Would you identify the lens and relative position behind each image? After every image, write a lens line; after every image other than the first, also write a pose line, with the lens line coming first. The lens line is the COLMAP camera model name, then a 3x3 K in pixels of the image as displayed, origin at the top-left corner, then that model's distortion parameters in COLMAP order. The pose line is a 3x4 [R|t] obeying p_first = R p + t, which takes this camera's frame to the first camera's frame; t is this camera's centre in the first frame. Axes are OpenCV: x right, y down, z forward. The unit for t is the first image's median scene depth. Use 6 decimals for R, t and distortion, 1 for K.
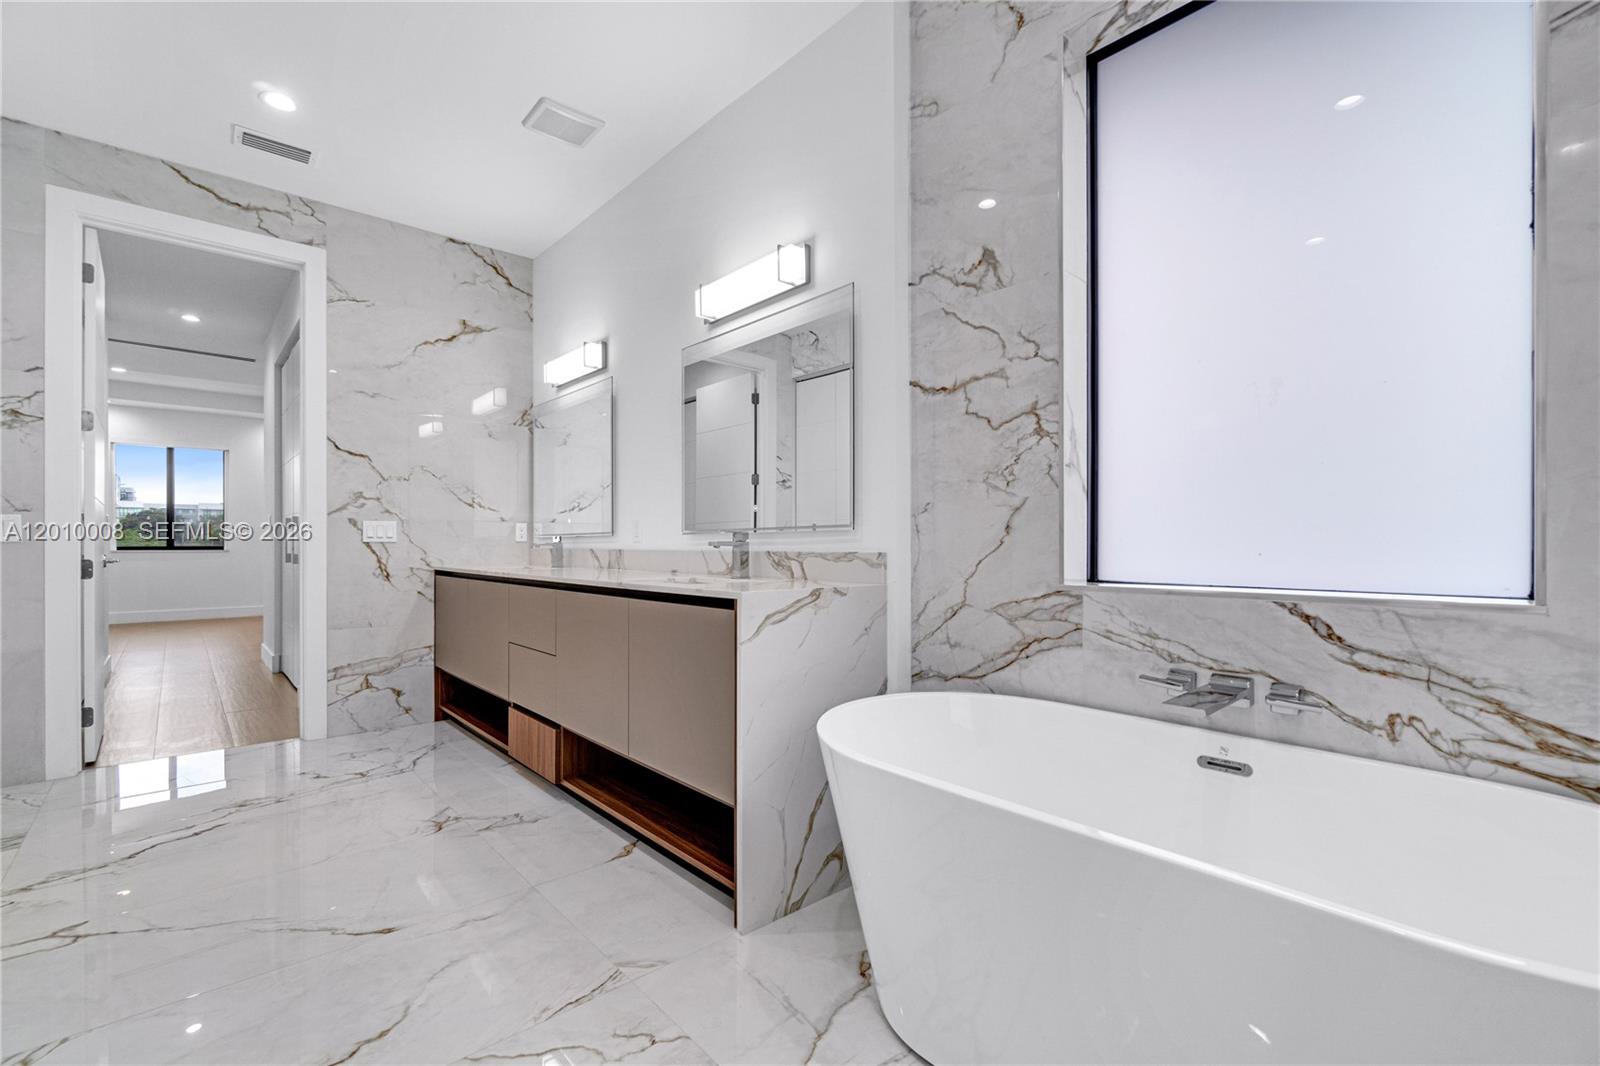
lens RADIAL K [[690.5, 0, 766.5], [0, 690.5, 543.0], [0, 0, 1]] dist [-0.000637, -0.000332]
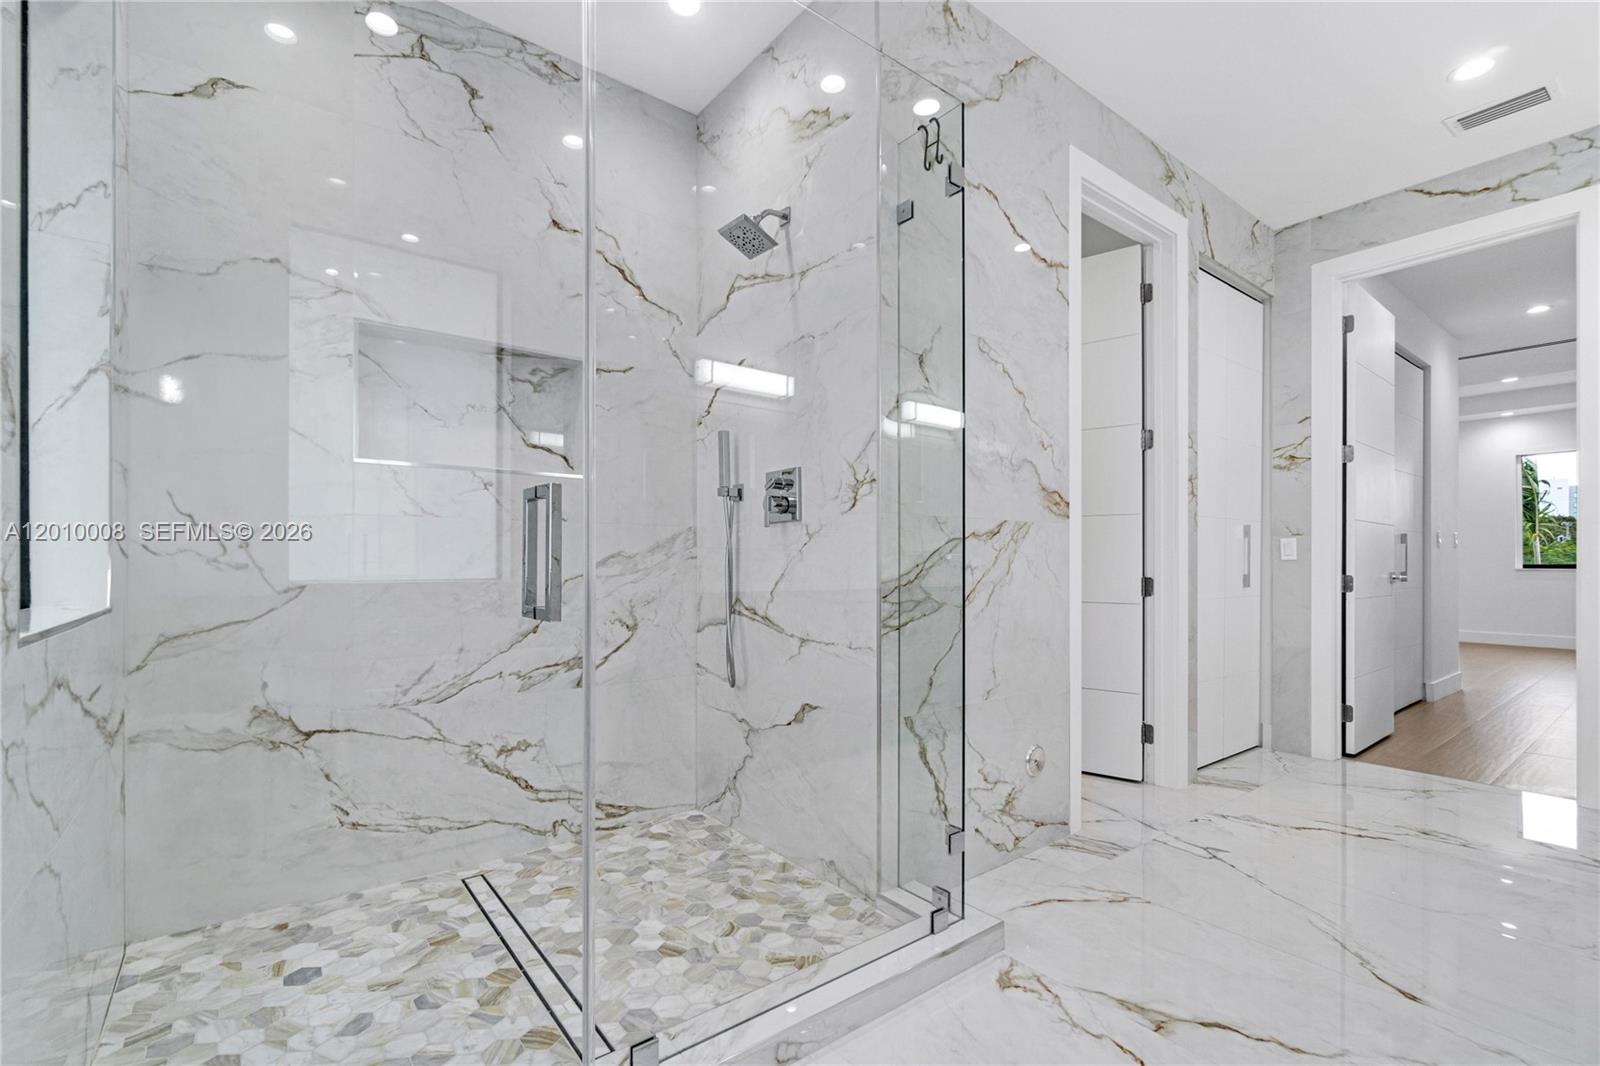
lens RADIAL K [[697.7, 0, 788.3], [0, 697.7, 559.9], [0, 0, 1]] dist [-0.010582, 0.003824]
pose [[-0.049482, -0.003881, -0.998767, 0.220583], [0.002526, 0.999989, -0.004011, 0.000736], [0.998772, -0.002721, -0.049471, 0.141735]]
